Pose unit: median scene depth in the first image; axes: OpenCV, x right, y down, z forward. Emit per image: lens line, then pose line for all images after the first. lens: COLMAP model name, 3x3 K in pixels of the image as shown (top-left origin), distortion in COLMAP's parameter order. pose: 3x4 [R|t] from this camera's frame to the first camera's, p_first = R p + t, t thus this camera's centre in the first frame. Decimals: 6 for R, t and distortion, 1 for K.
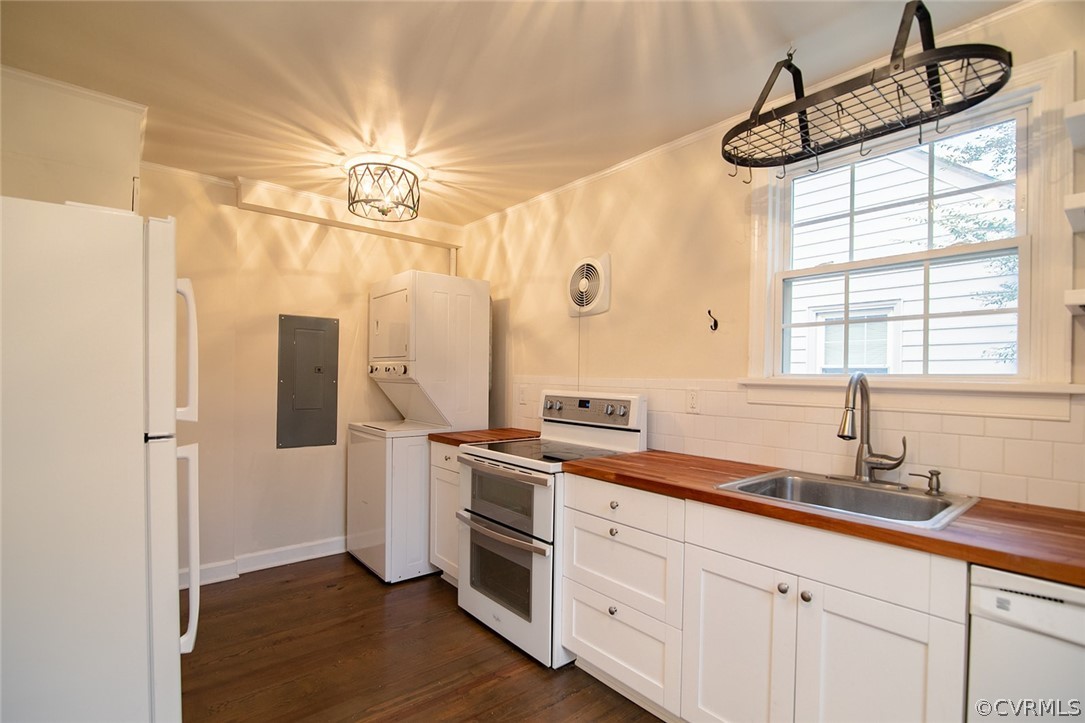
lens RADIAL K [[515.2, 0, 542.4], [0, 515.2, 379.4], [0, 0, 1]] dist [-0.018230, 0.000295]
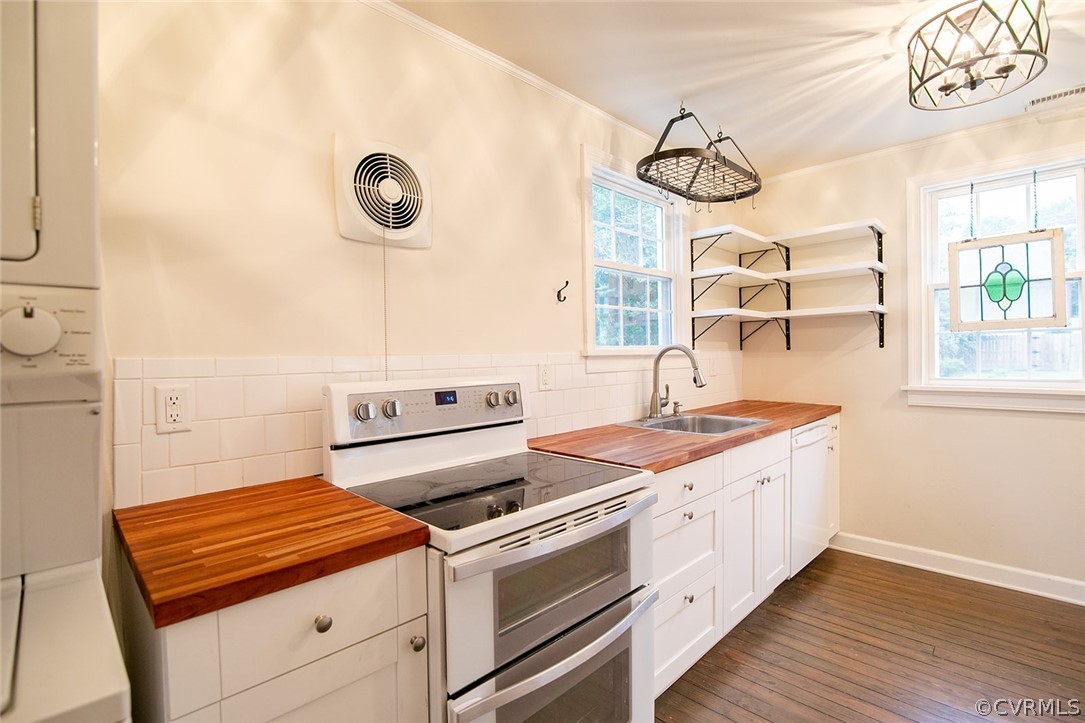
lens RADIAL K [[504.4, 0, 547.0], [0, 504.4, 361.9], [0, 0, 1]] dist [-0.015119, 0.000566]
pose [[-0.093987, -0.030308, 0.995112, -0.552698], [0.021415, 0.999244, 0.032456, -0.012183], [-0.995343, 0.024361, -0.093267, 1.000242]]
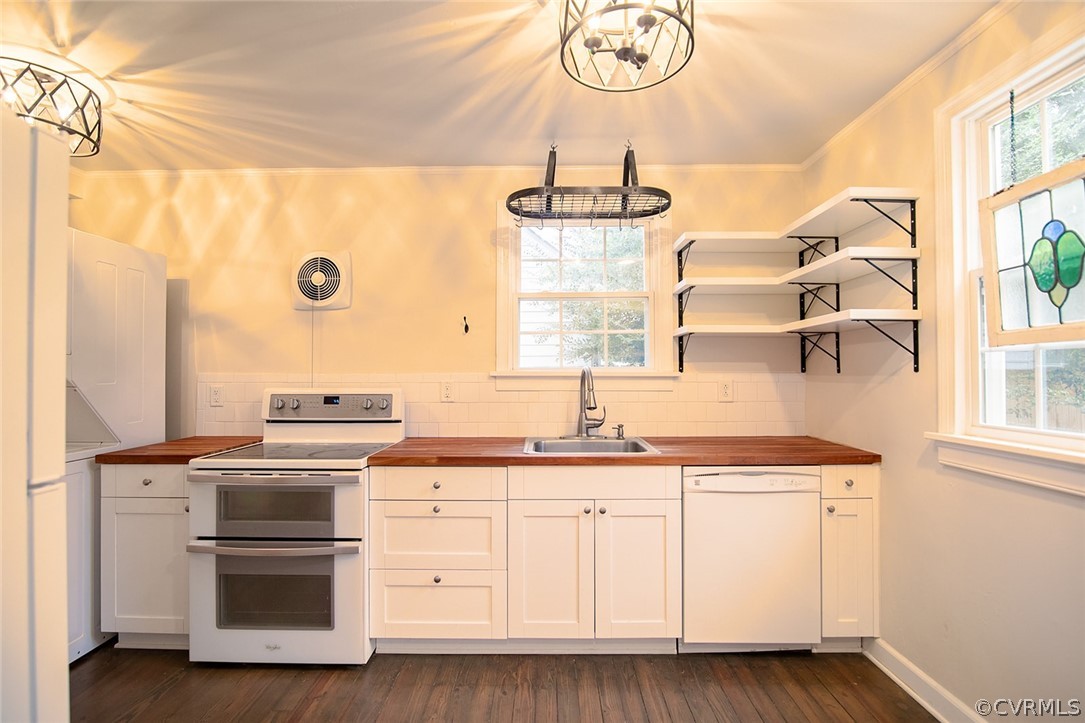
lens RADIAL K [[495.6, 0, 543.8], [0, 495.6, 363.4], [0, 0, 1]] dist [-0.020839, -0.000031]
pose [[0.643404, -0.003309, 0.765520, -0.406324], [0.017745, 0.999786, -0.010593, -0.006423], [-0.765321, 0.020400, 0.643325, 0.085619]]
